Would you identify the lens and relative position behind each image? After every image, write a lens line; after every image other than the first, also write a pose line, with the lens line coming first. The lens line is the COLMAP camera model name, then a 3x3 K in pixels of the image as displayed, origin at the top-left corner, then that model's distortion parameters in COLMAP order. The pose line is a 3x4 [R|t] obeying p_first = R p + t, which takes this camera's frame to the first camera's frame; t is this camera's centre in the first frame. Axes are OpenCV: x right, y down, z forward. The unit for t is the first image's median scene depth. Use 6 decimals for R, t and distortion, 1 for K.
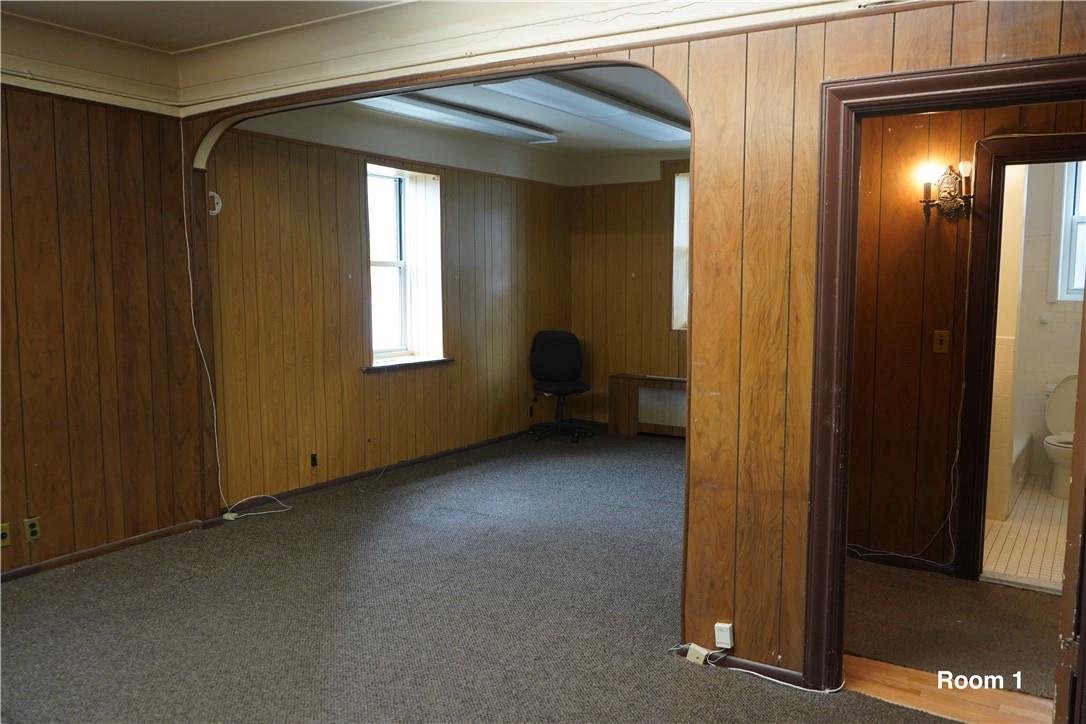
lens RADIAL K [[864.4, 0, 543.3], [0, 864.4, 363.7], [0, 0, 1]] dist [0.003171, 0.000996]
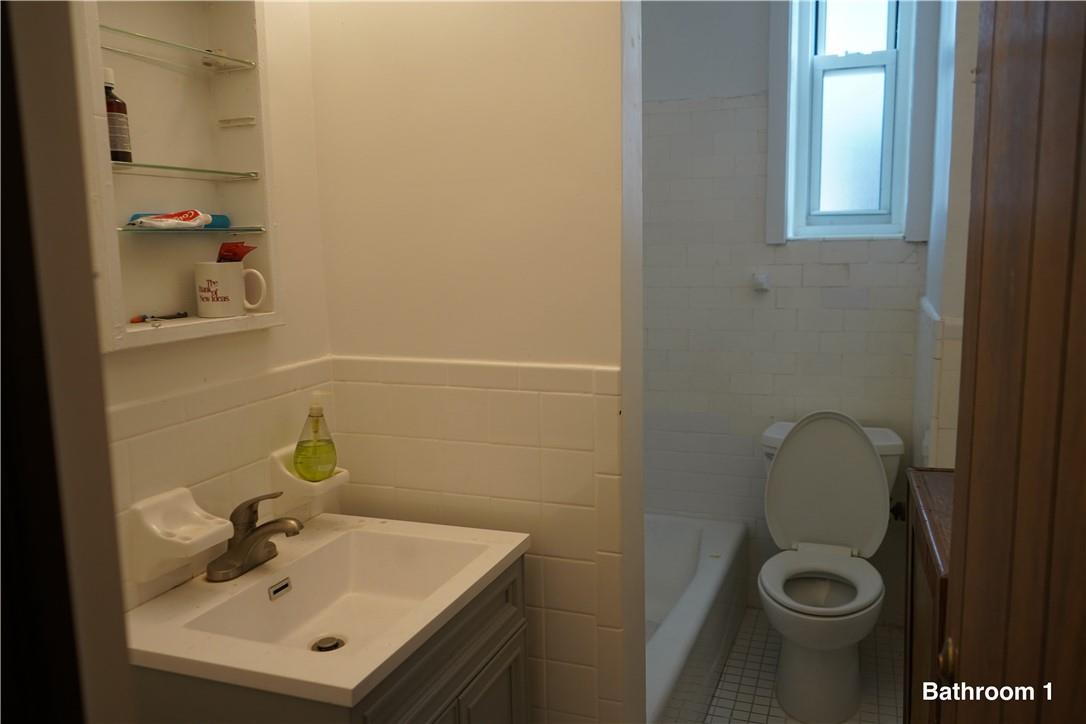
lens RADIAL K [[864.4, 0, 543.6], [0, 864.4, 360.5], [0, 0, 1]] dist [0.003171, 0.000996]
pose [[0.977800, -0.059059, 0.201043, 0.372198], [0.048102, 0.997101, 0.058960, -0.042357], [-0.203942, -0.047980, 0.977806, 0.575156]]
